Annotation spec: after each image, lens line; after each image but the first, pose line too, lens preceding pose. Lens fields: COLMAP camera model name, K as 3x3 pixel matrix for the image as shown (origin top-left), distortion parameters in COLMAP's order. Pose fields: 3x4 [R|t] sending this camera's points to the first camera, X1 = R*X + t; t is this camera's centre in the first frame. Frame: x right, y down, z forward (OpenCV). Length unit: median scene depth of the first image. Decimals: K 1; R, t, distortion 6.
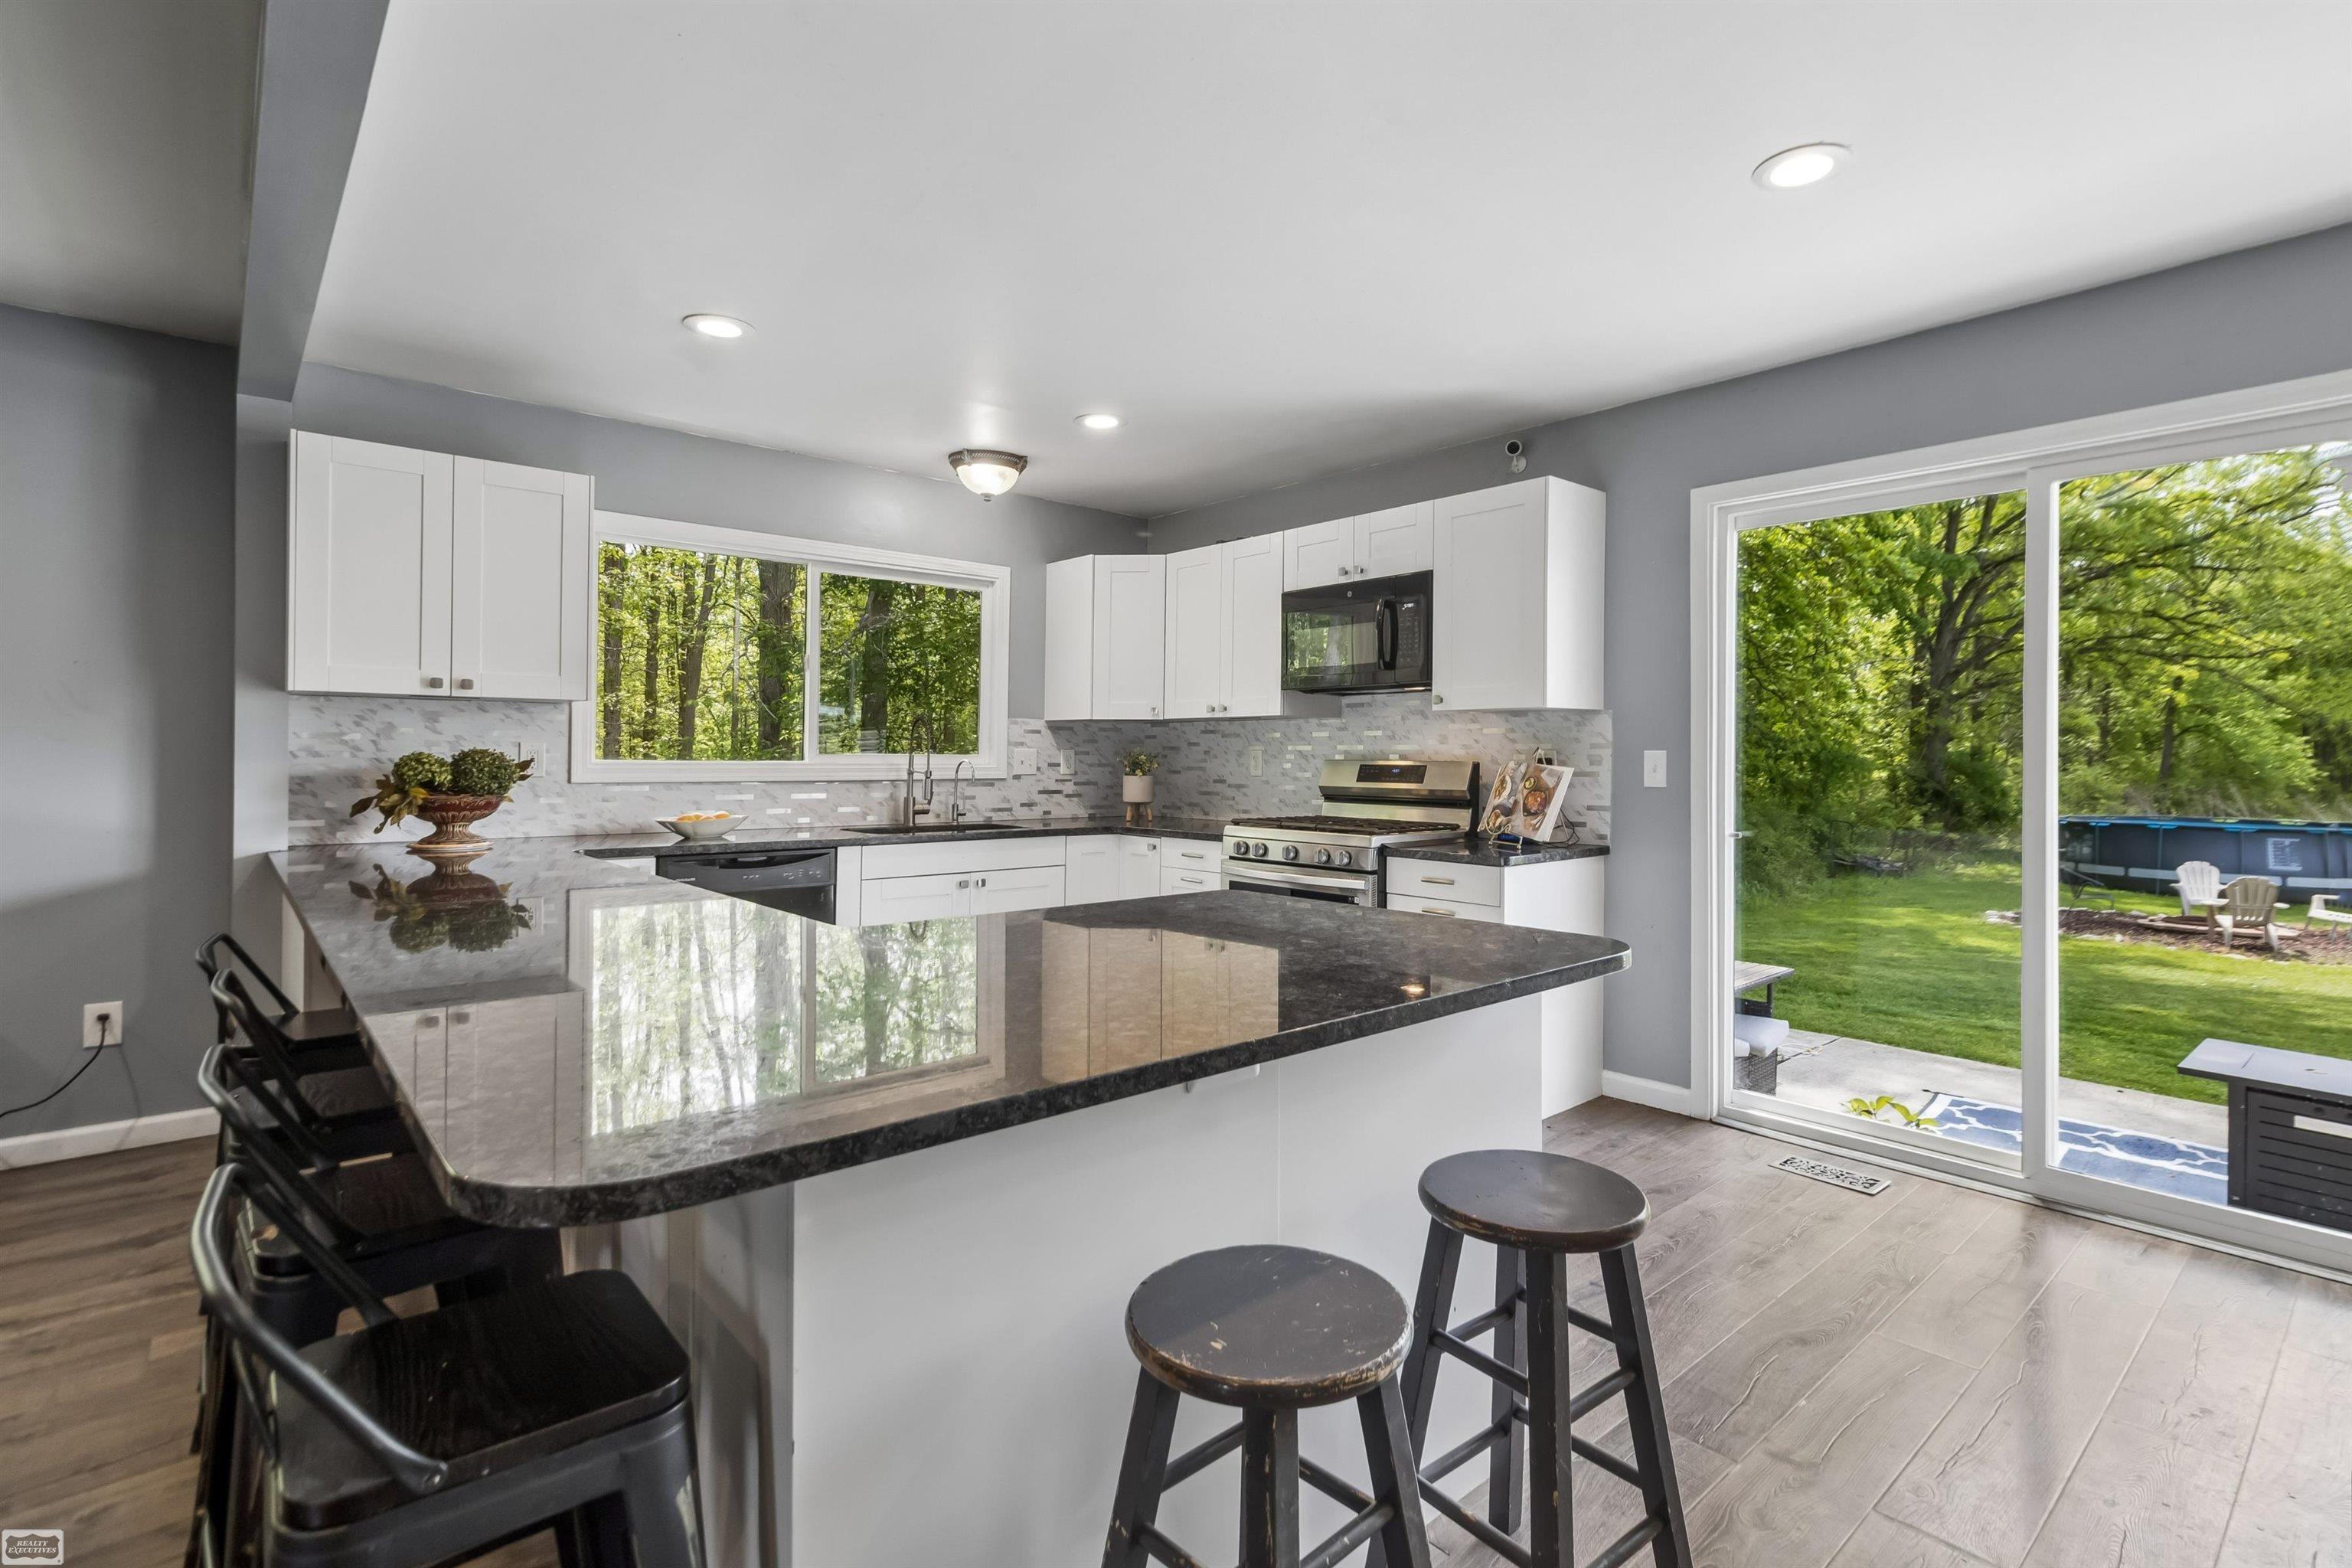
lens RADIAL K [[1128.0, 0, 1177.2], [0, 1128.0, 772.4], [0, 0, 1]] dist [-0.004482, 0.000594]
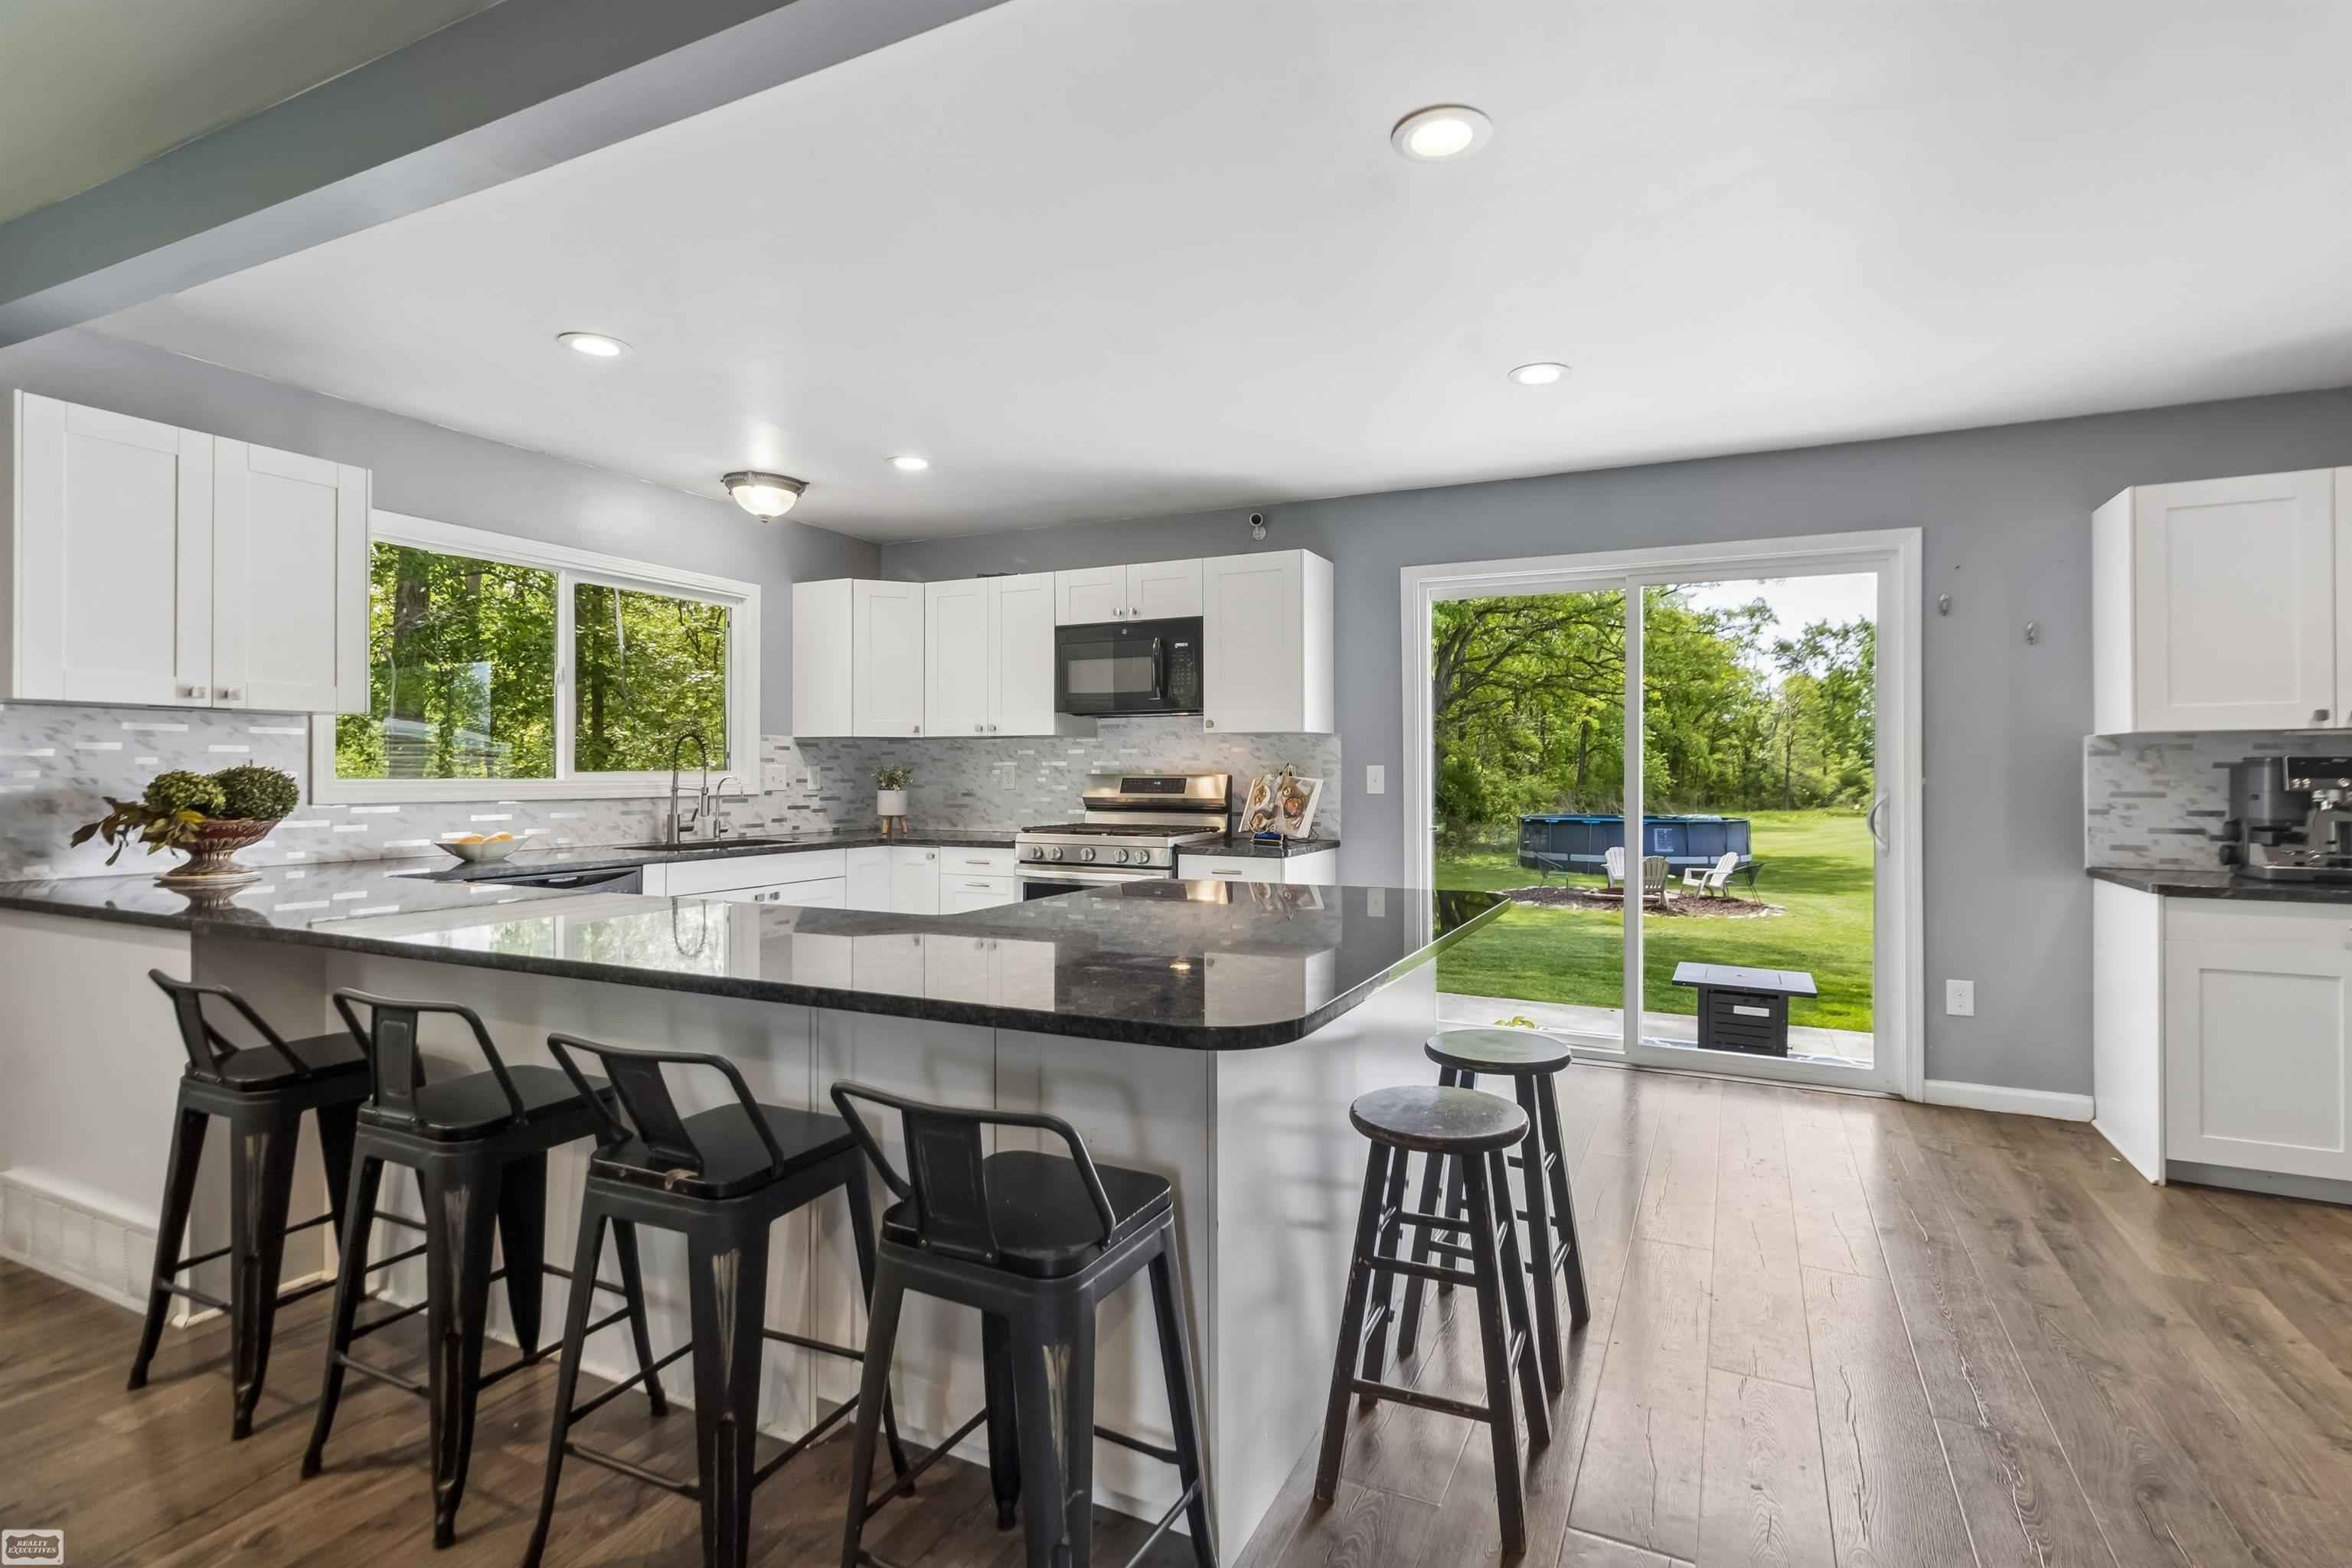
lens RADIAL K [[1128.0, 0, 1193.8], [0, 1128.0, 783.3], [0, 0, 1]] dist [-0.004482, 0.000594]
pose [[0.919549, -0.008720, 0.392879, -0.222468], [0.010004, 0.999949, -0.001220, 0.000616], [-0.392849, 0.005052, 0.919589, -0.092164]]
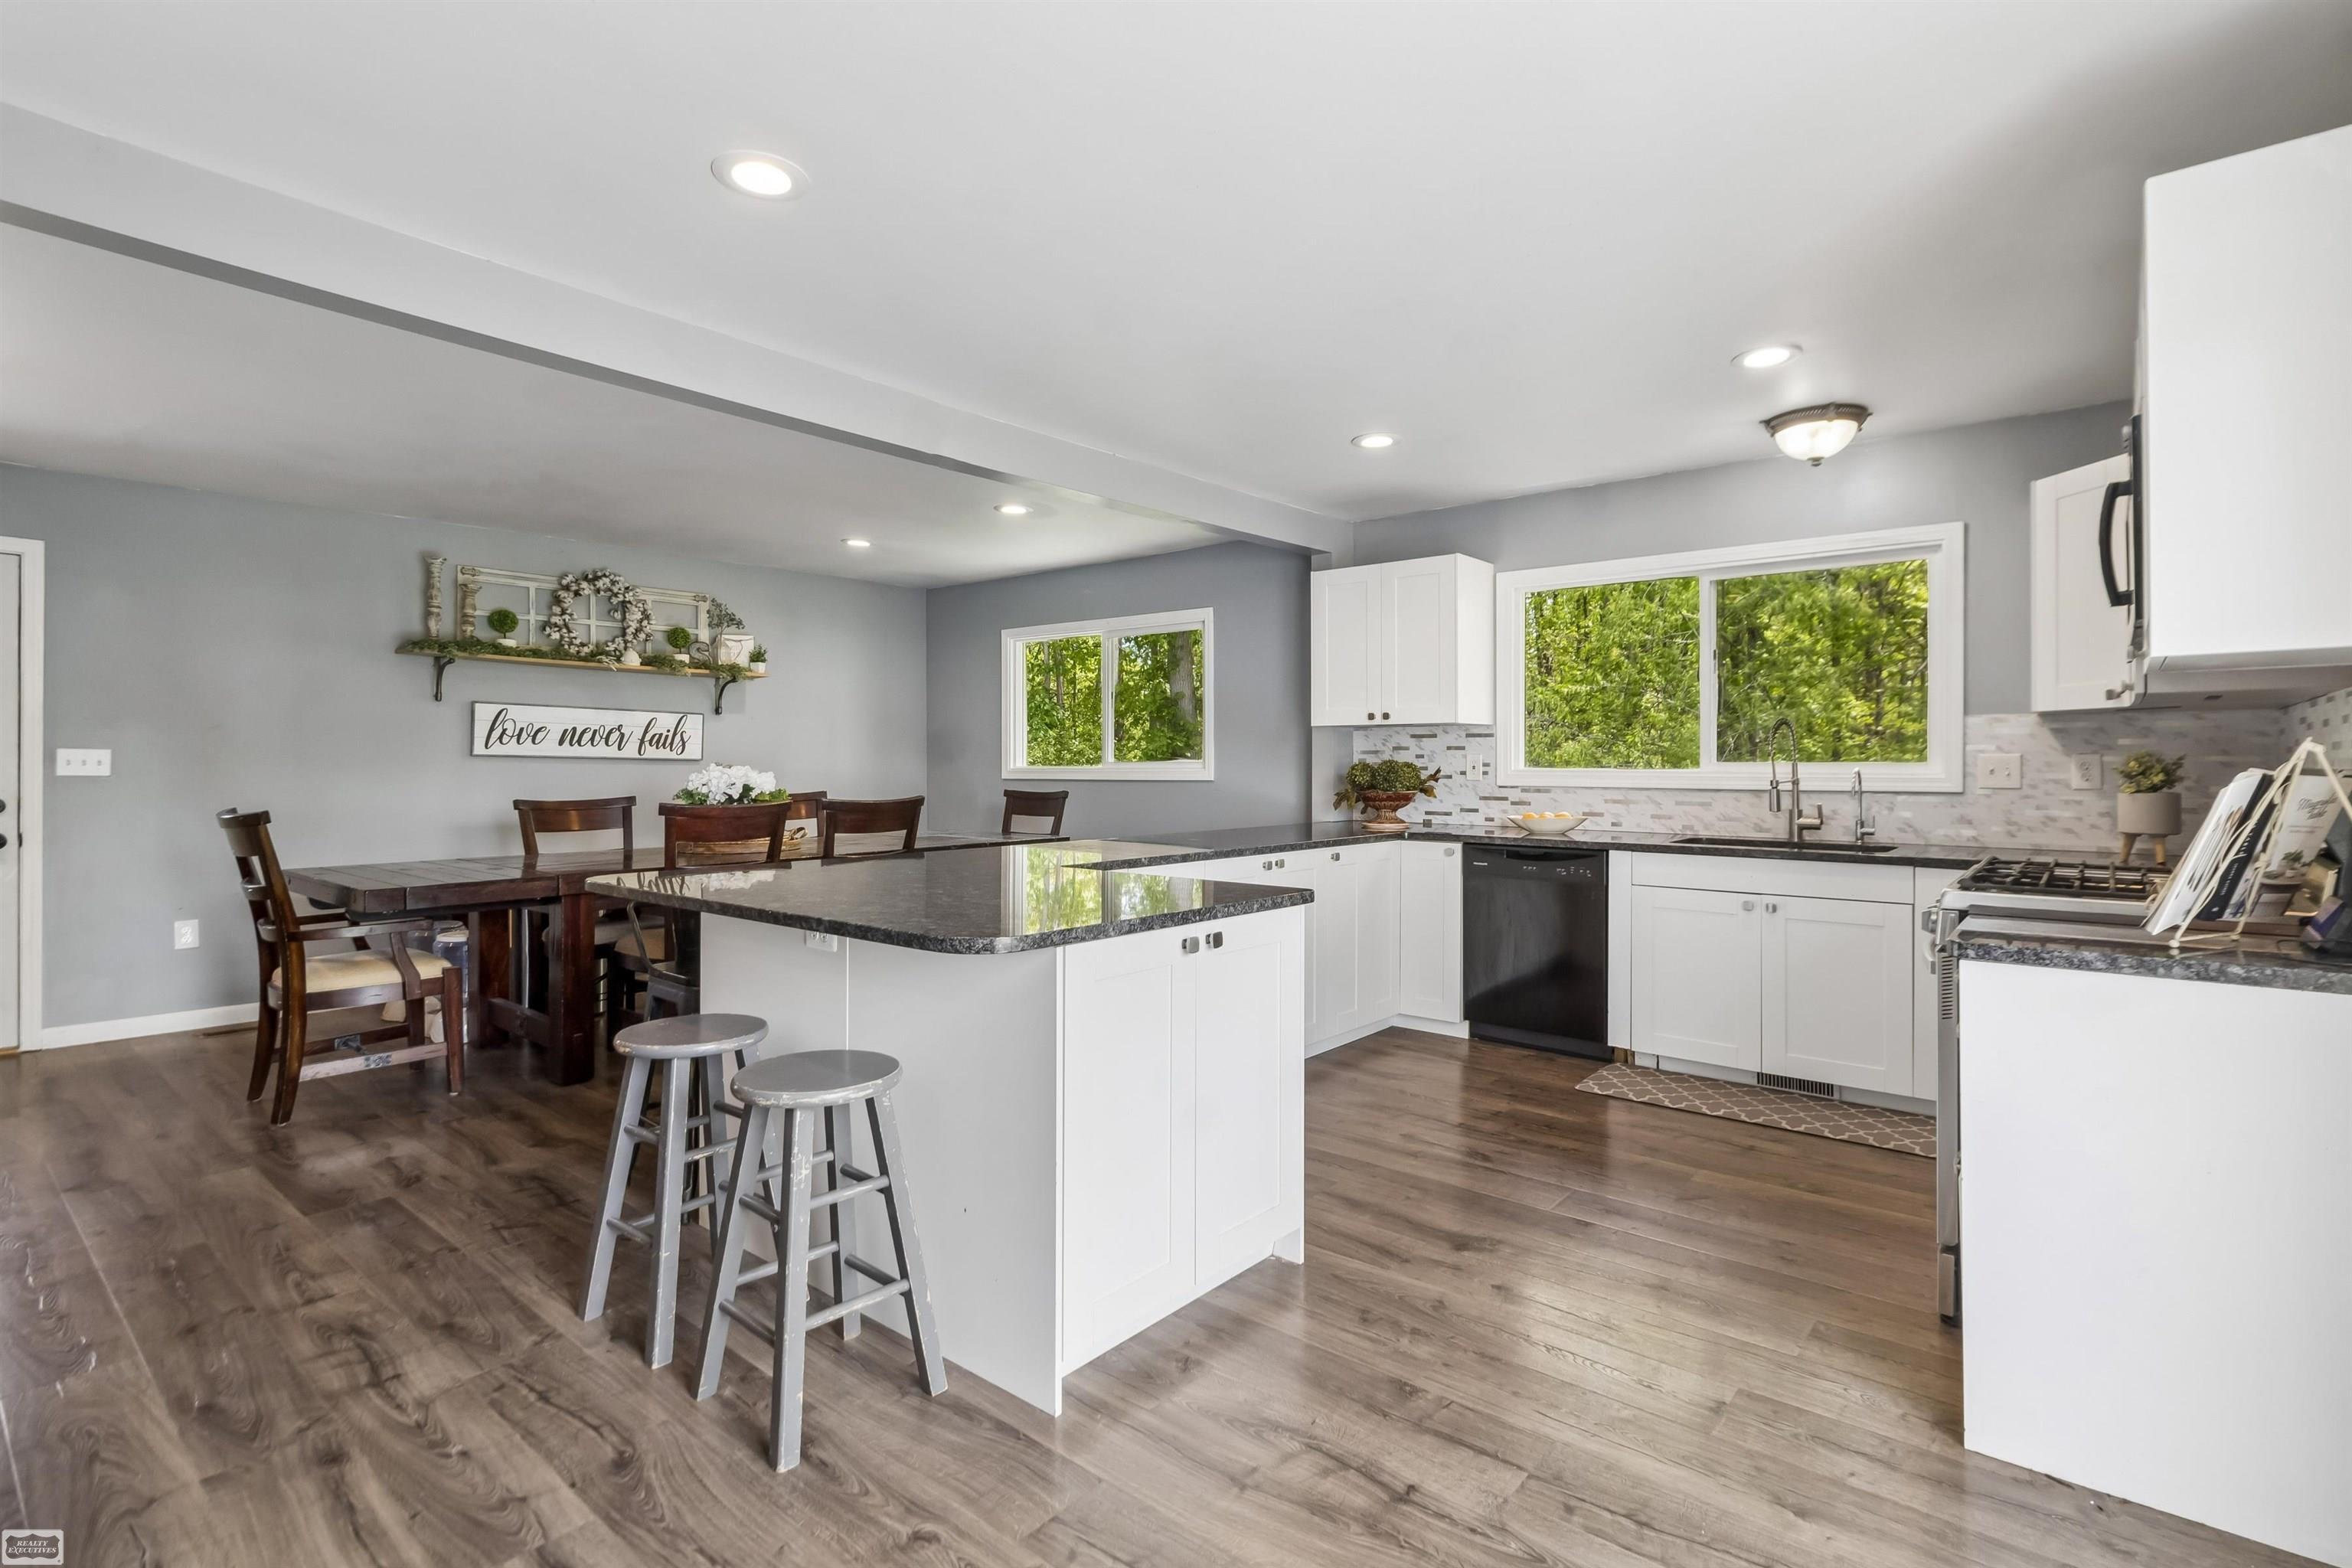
lens RADIAL K [[1128.0, 0, 1171.4], [0, 1128.0, 759.3], [0, 0, 1]] dist [-0.004482, 0.000594]
pose [[0.141601, -0.009025, -0.989883, 0.628165], [-0.013496, 0.999848, -0.011046, -0.001652], [0.989832, 0.014923, 0.141458, 0.411445]]
